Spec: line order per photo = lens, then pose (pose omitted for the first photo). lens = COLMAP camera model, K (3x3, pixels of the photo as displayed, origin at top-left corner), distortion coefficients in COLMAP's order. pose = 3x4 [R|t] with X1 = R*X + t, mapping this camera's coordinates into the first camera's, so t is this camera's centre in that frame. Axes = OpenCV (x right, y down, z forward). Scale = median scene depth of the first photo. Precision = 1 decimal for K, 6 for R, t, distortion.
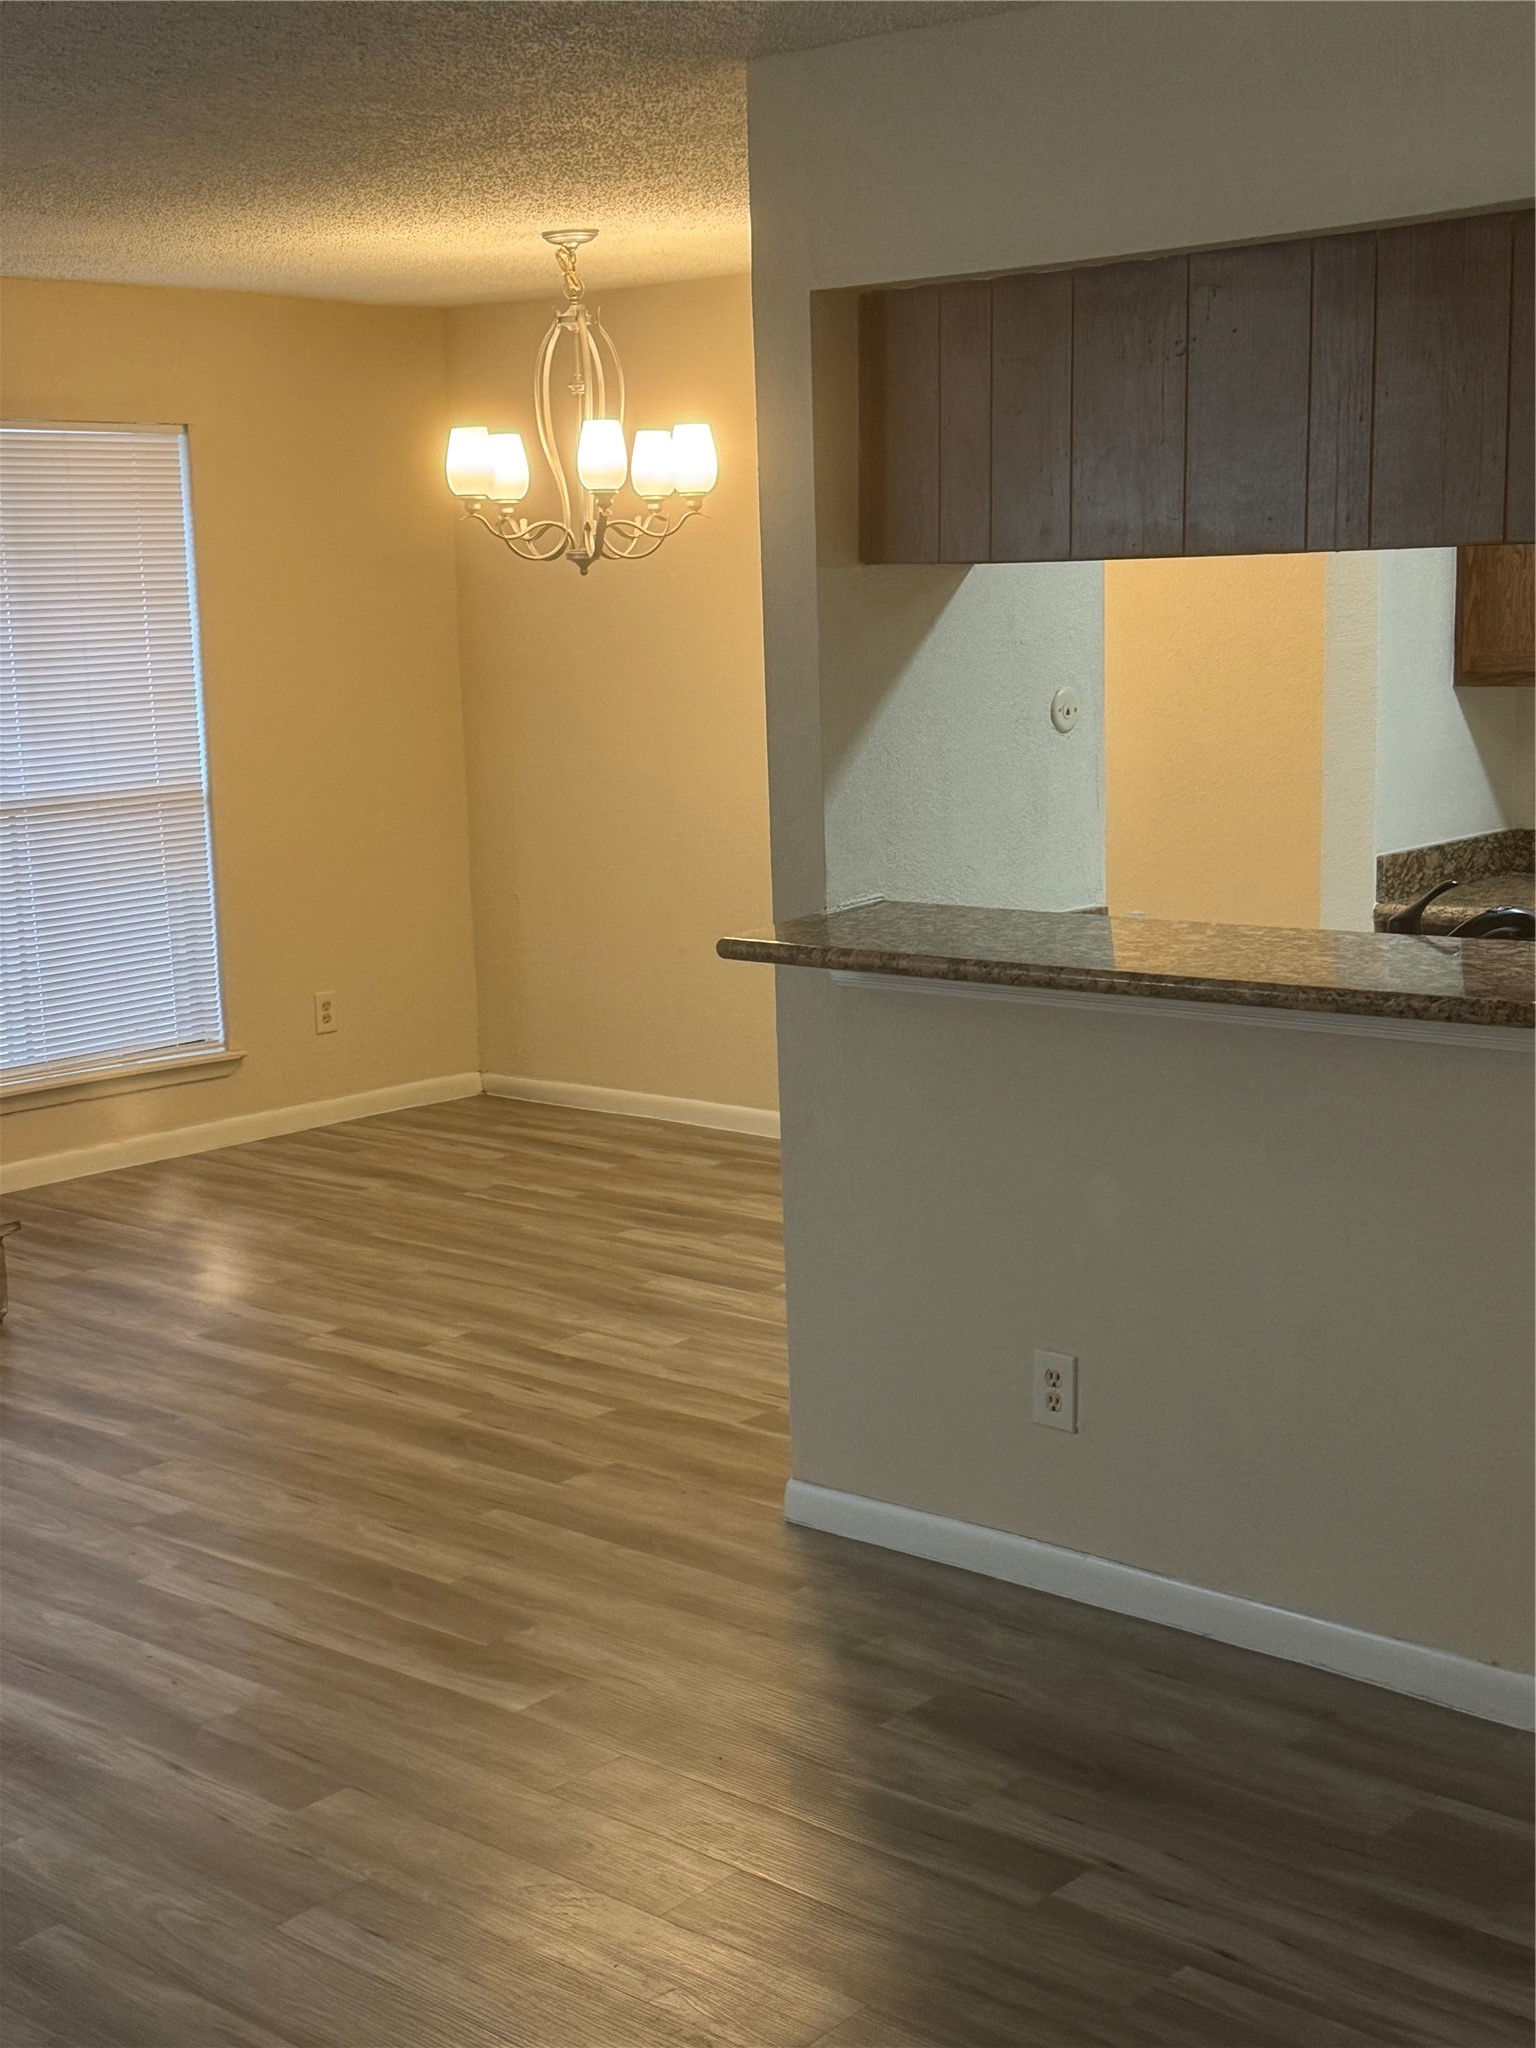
lens RADIAL K [[2716.4, 0, 757.7], [0, 2716.4, 1028.1], [0, 0, 1]] dist [0.148946, -0.094823]
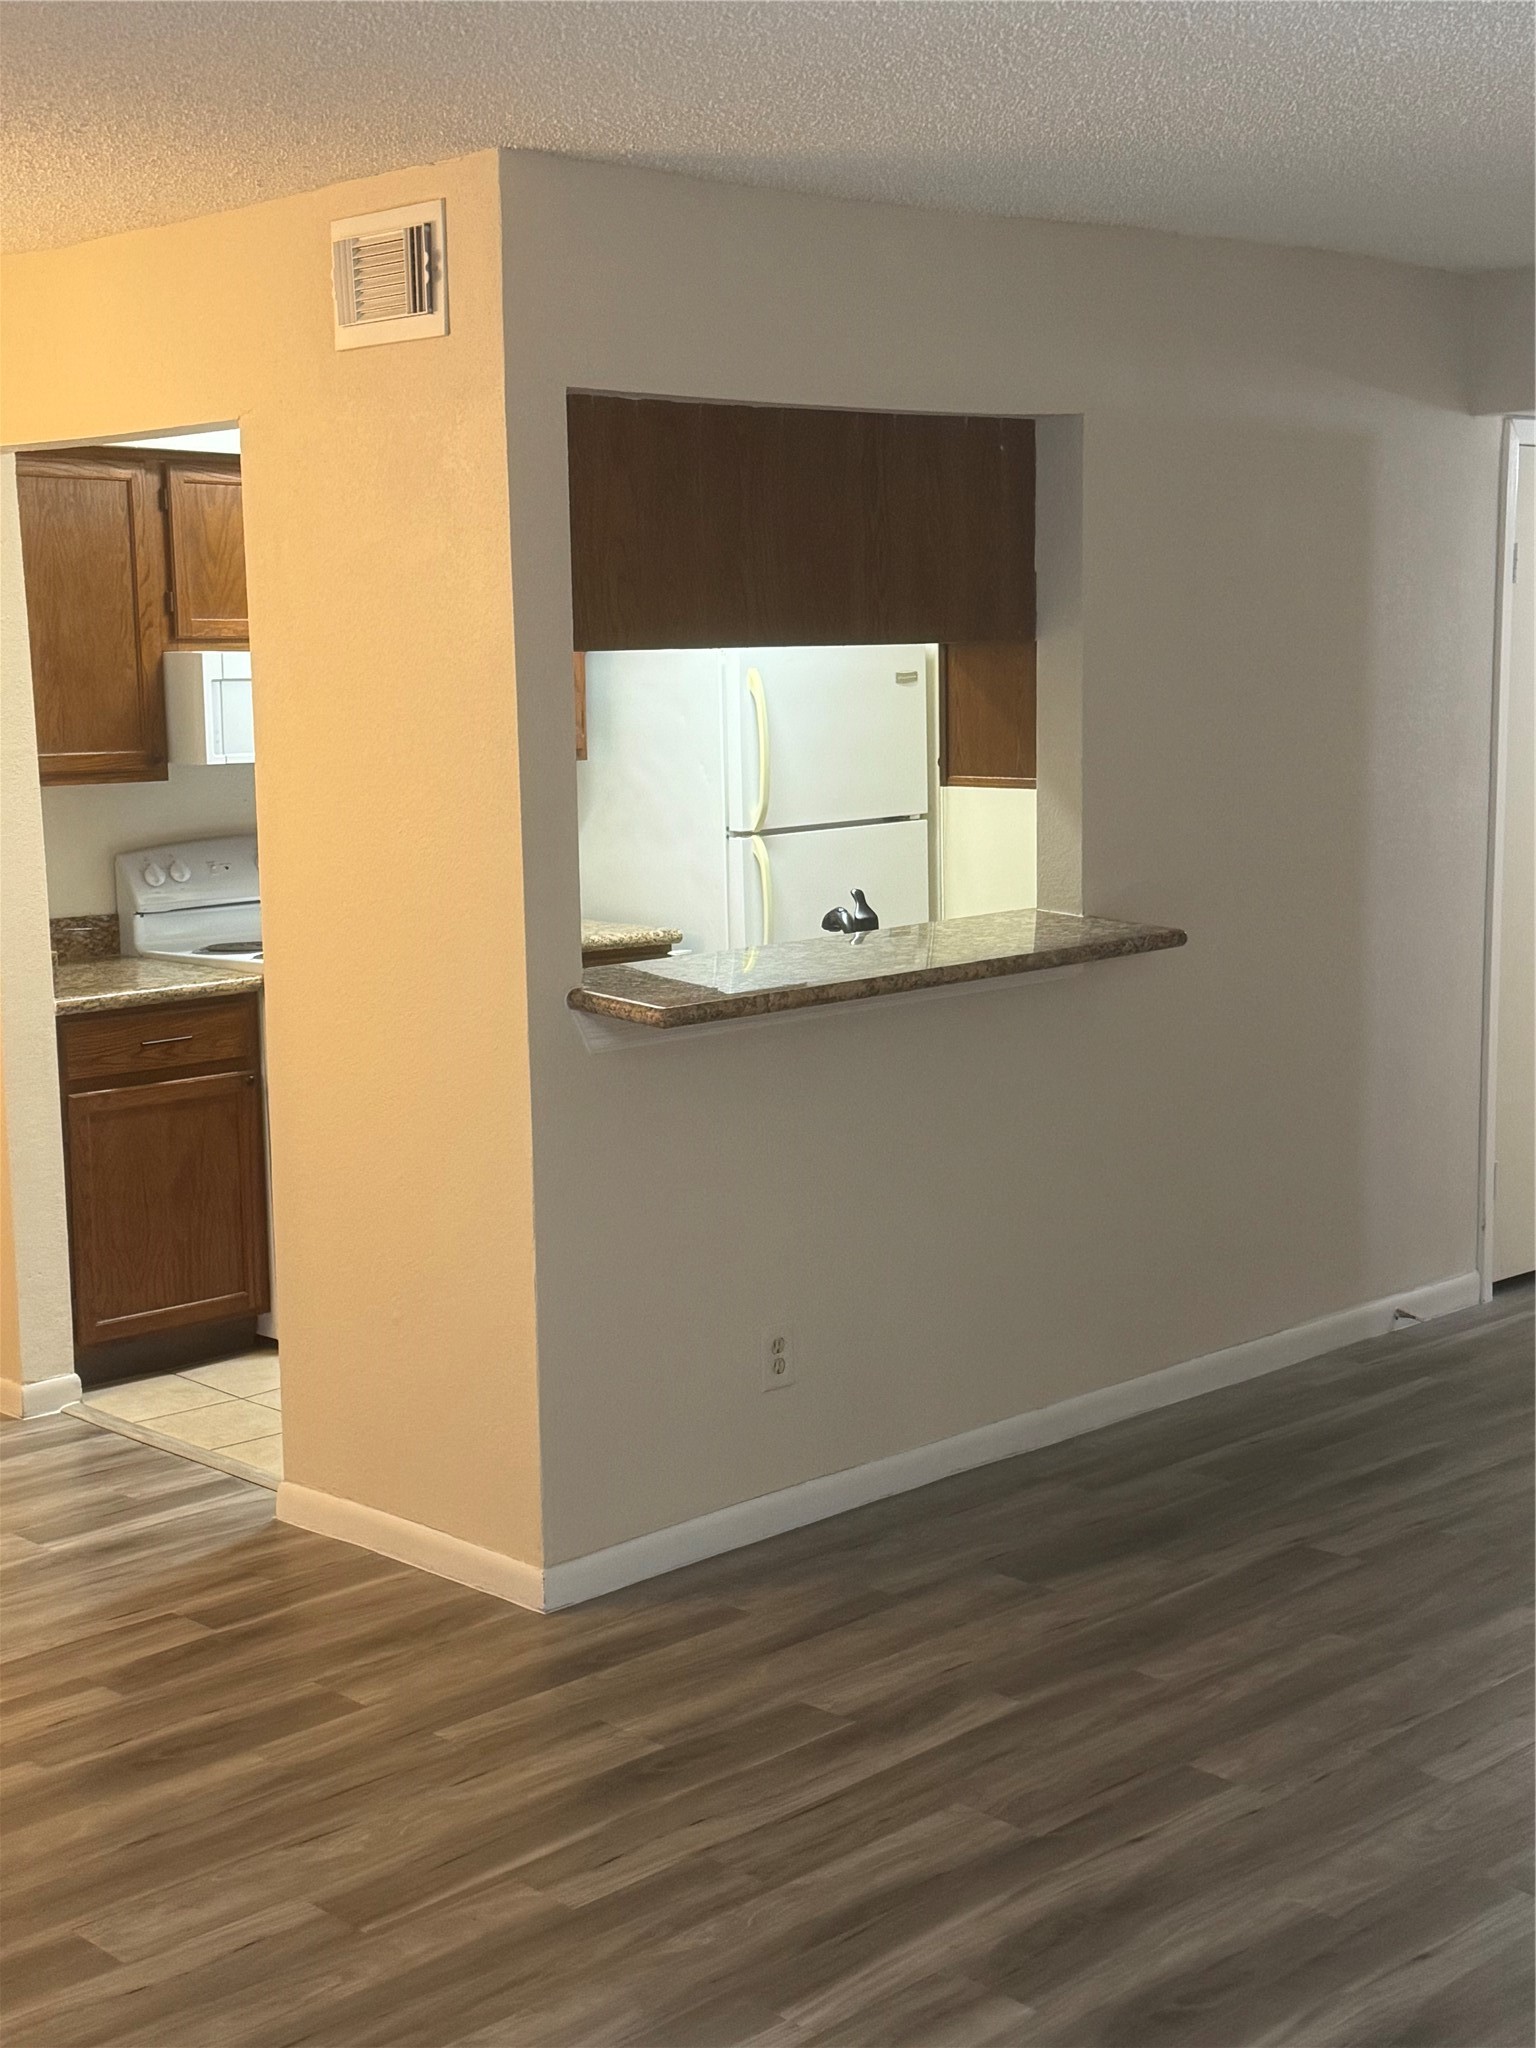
lens RADIAL K [[2716.4, 0, 757.7], [0, 2716.4, 1028.1], [0, 0, 1]] dist [0.148946, -0.094823]
pose [[0.088246, -0.122305, 0.988562, -1.003159], [0.179087, 0.978210, 0.105037, -0.125099], [-0.979868, 0.167769, 0.108226, 0.842060]]
